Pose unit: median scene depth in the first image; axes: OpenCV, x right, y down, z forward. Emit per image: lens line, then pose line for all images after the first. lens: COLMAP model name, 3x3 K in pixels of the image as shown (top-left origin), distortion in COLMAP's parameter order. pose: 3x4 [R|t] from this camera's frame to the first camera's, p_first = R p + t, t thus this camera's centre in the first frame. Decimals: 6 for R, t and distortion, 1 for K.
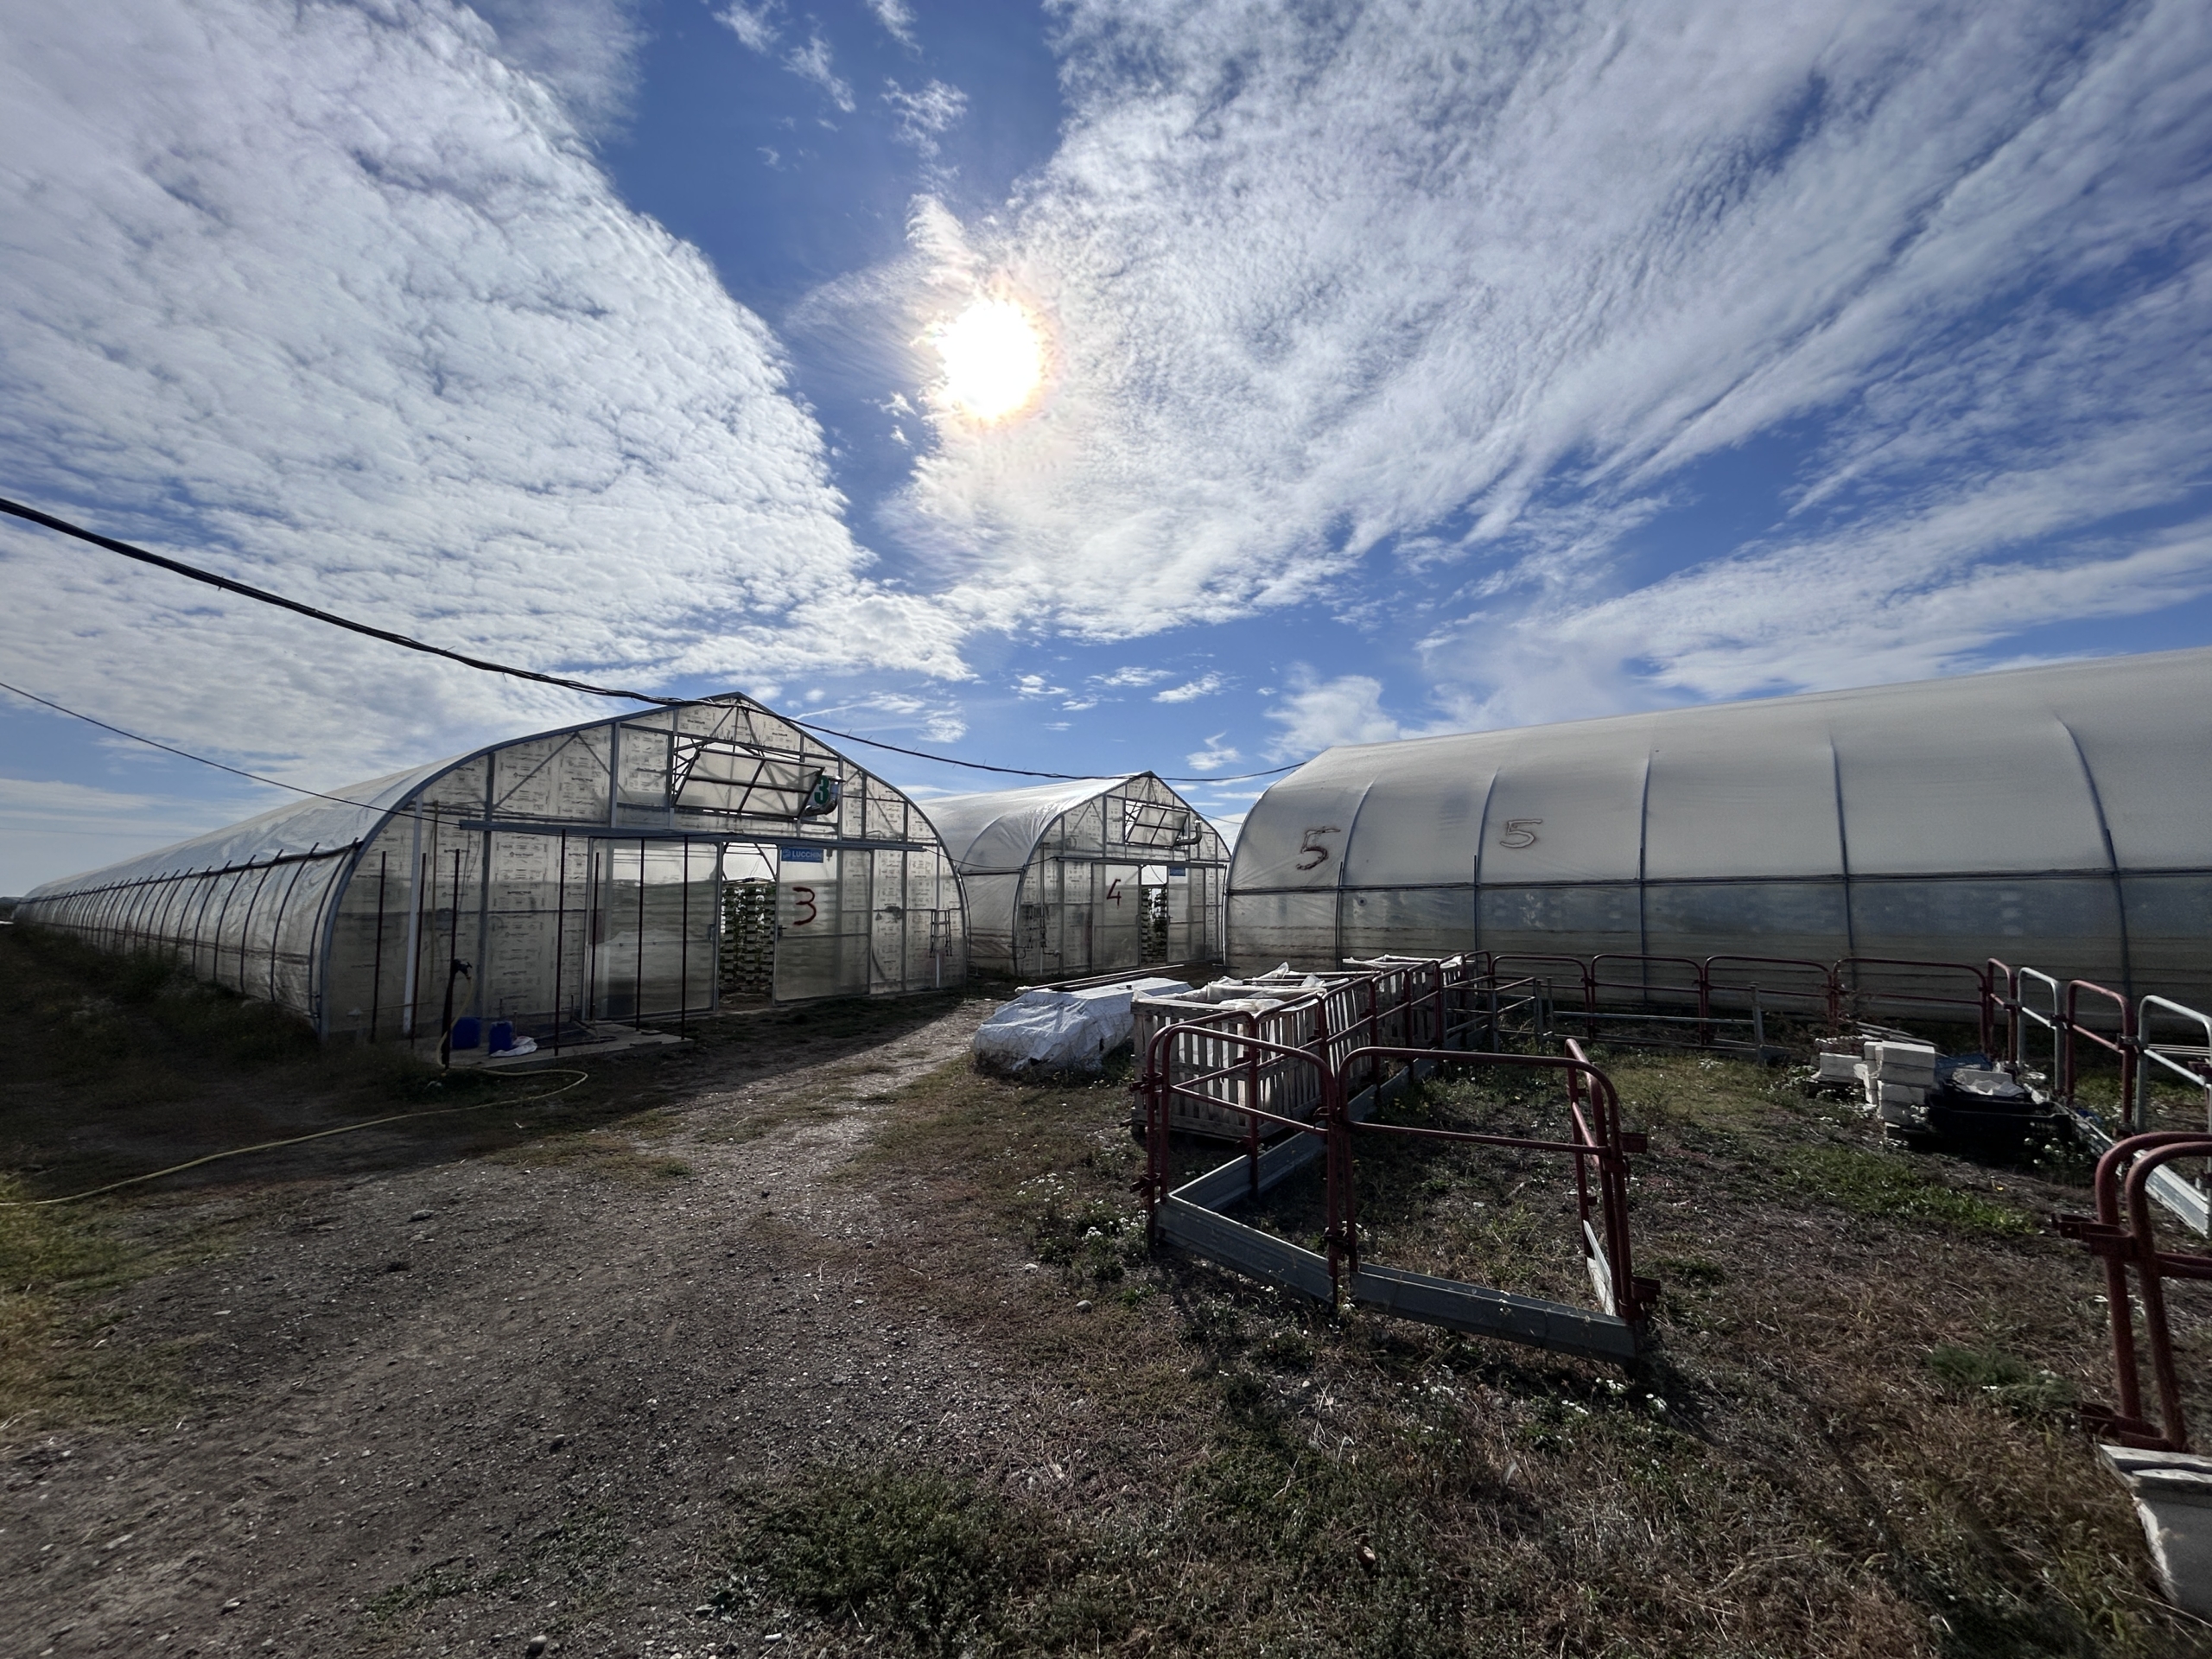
lens RADIAL K [[887.7, 0, 1108.0], [0, 887.7, 825.6], [0, 0, 1]] dist [-0.001987, -0.000236]
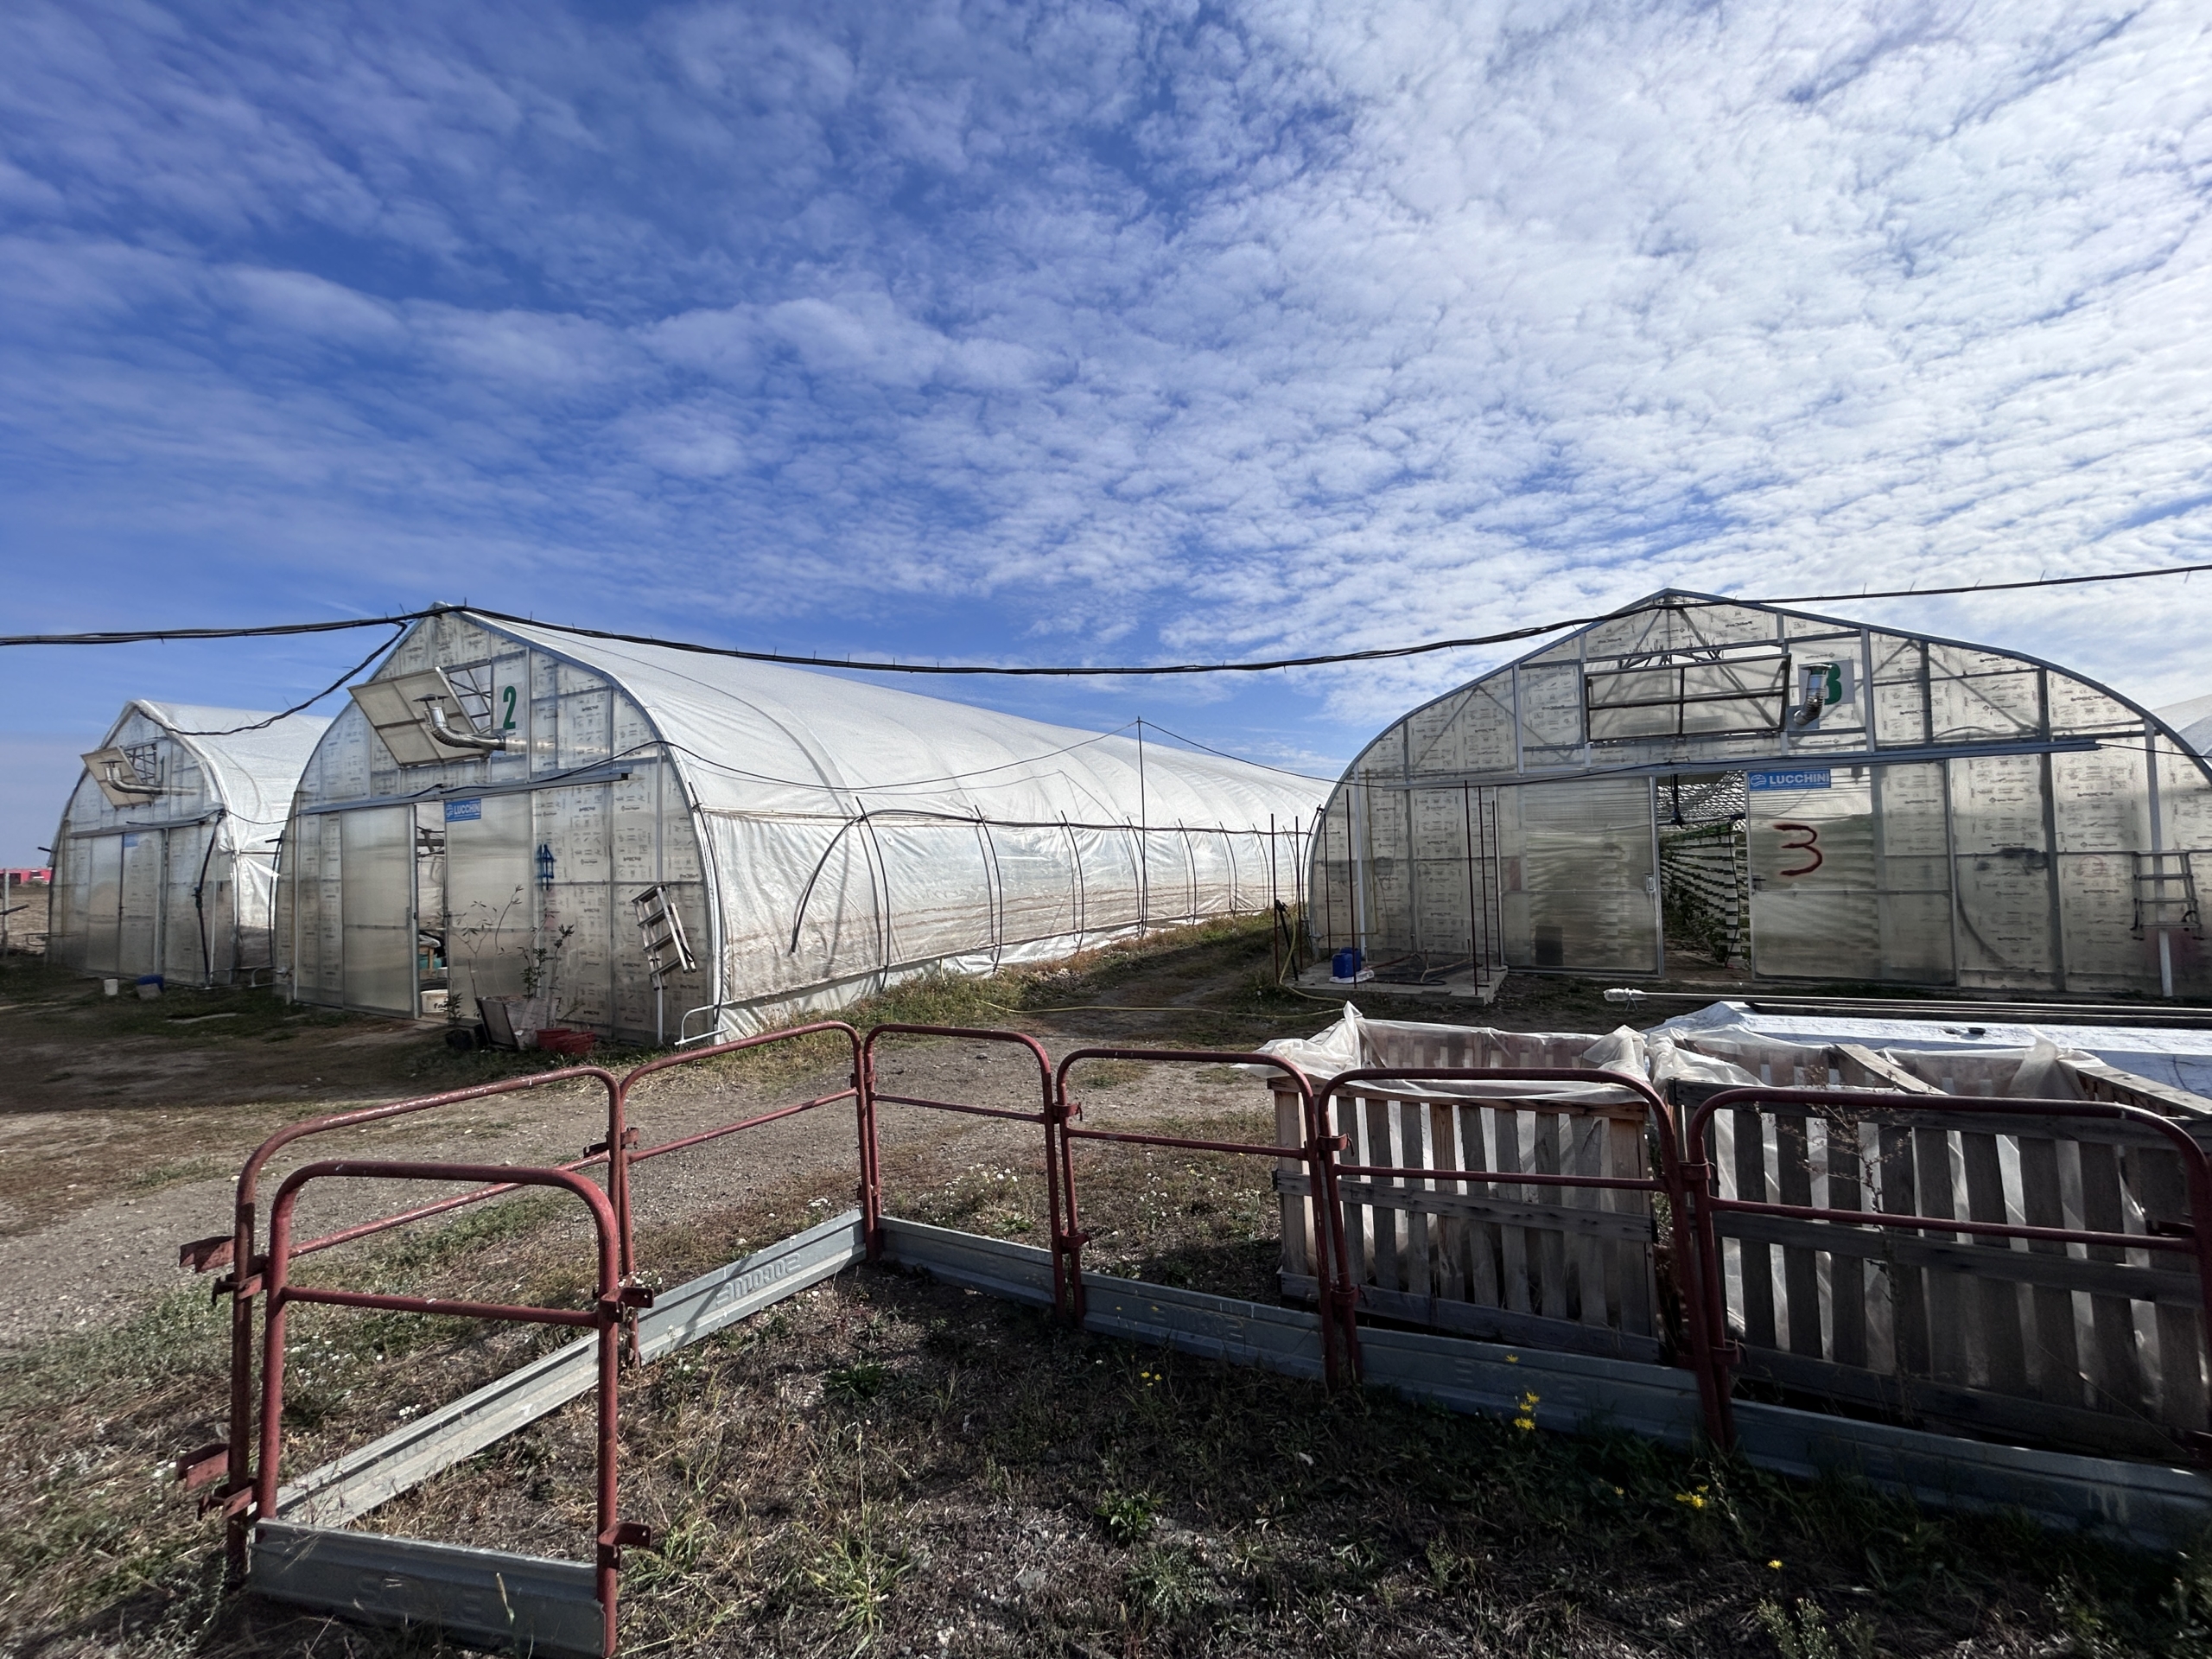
lens RADIAL K [[887.7, 0, 1106.8], [0, 887.7, 820.5], [0, 0, 1]] dist [-0.001987, -0.000236]
pose [[0.138191, -0.036981, -0.989715, 0.260126], [0.105553, 0.994161, -0.022409, 0.020737], [0.984765, -0.101370, 0.141288, 0.305848]]
